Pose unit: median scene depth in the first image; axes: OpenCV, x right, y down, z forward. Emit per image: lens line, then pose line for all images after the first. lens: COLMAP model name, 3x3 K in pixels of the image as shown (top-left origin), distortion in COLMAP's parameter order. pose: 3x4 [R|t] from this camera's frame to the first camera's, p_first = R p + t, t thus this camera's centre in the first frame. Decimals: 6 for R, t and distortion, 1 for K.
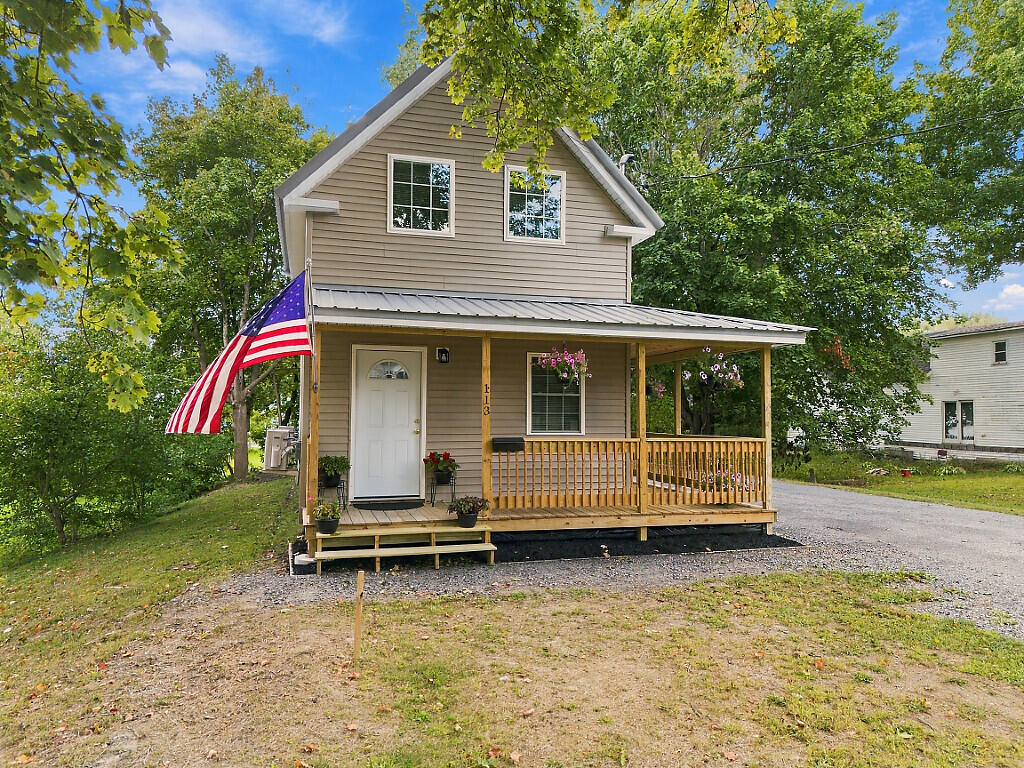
lens RADIAL K [[718.6, 0, 512.0], [0, 718.6, 384.0], [0, 0, 1]] dist [0.093053, -0.076516]
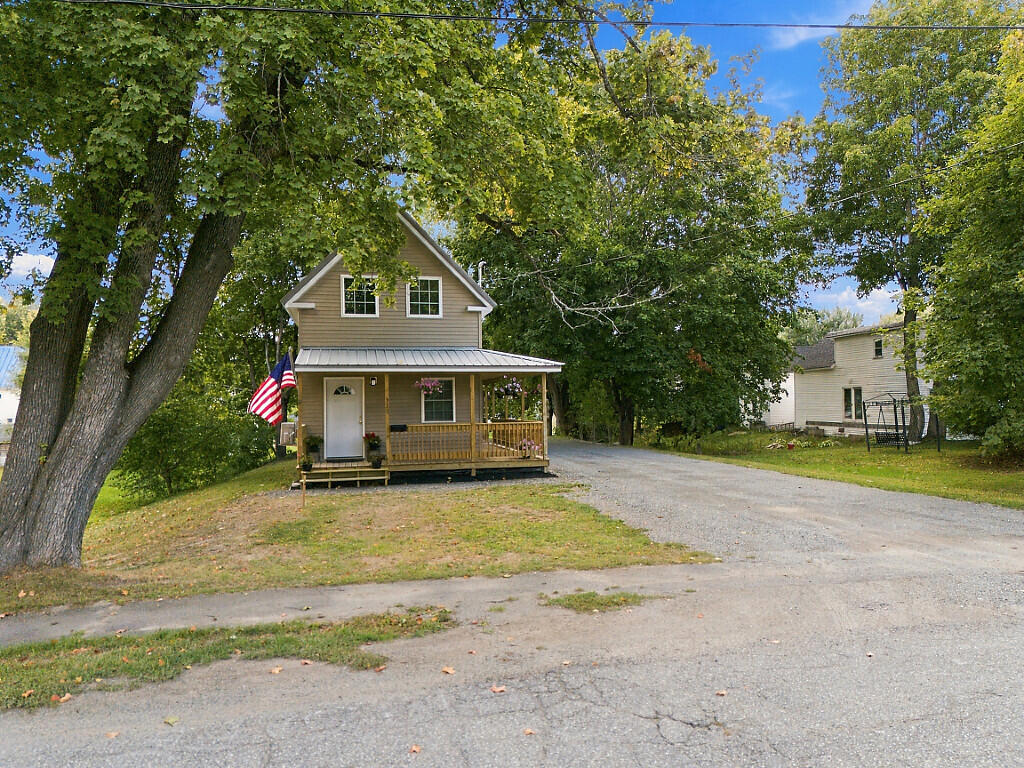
lens RADIAL K [[718.6, 0, 512.0], [0, 718.6, 384.0], [0, 0, 1]] dist [0.093053, -0.076516]
pose [[0.997728, -0.023887, -0.062992, 0.400691], [0.024880, 0.999577, 0.015035, -0.055009], [0.062606, -0.016568, 0.997901, -0.891772]]
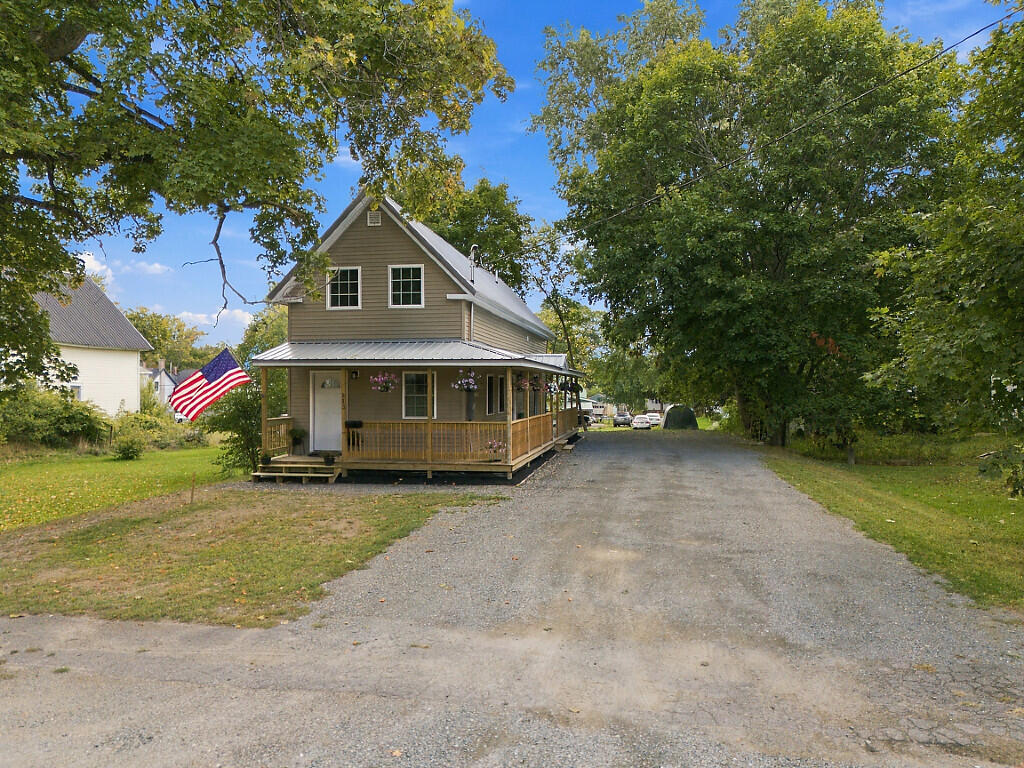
lens RADIAL K [[718.6, 0, 512.0], [0, 718.6, 384.0], [0, 0, 1]] dist [0.093053, -0.076516]
pose [[0.894111, -0.010087, -0.447732, 1.136785], [0.025873, 0.999240, 0.029156, -0.063298], [0.447097, -0.037653, 0.893692, -0.486588]]
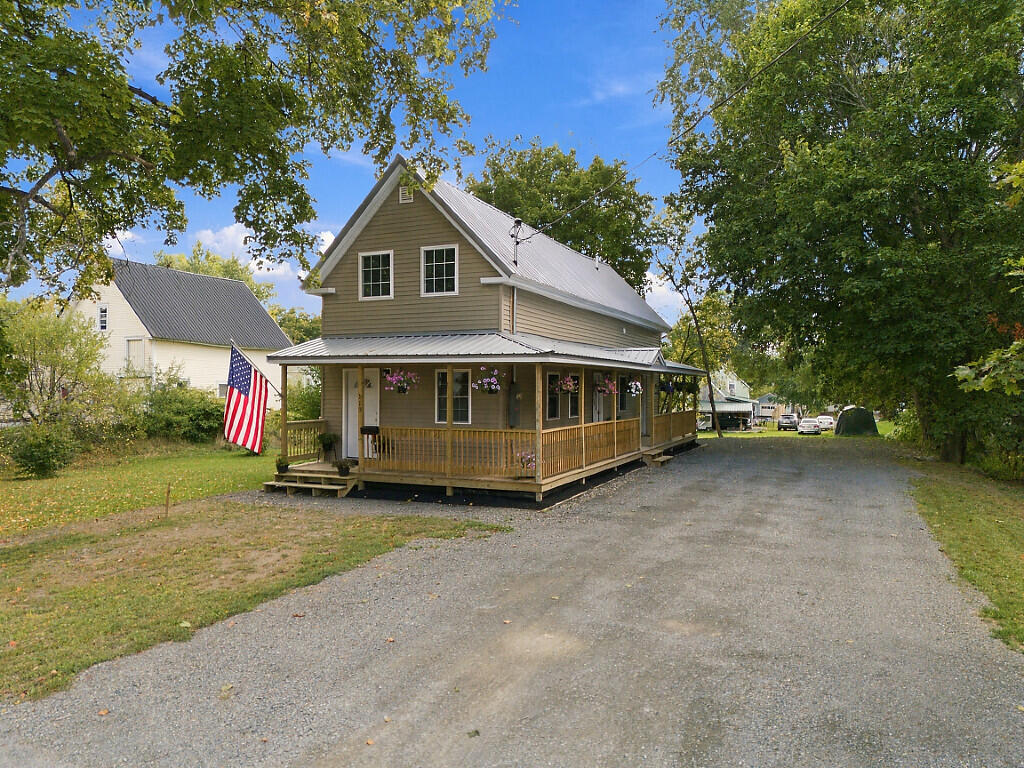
lens RADIAL K [[718.6, 0, 512.0], [0, 718.6, 384.0], [0, 0, 1]] dist [0.093053, -0.076516]
pose [[0.763667, -0.008170, -0.645558, 1.224507], [0.031507, 0.999200, 0.024626, -0.049533], [0.644841, -0.039146, 0.763314, -0.059126]]
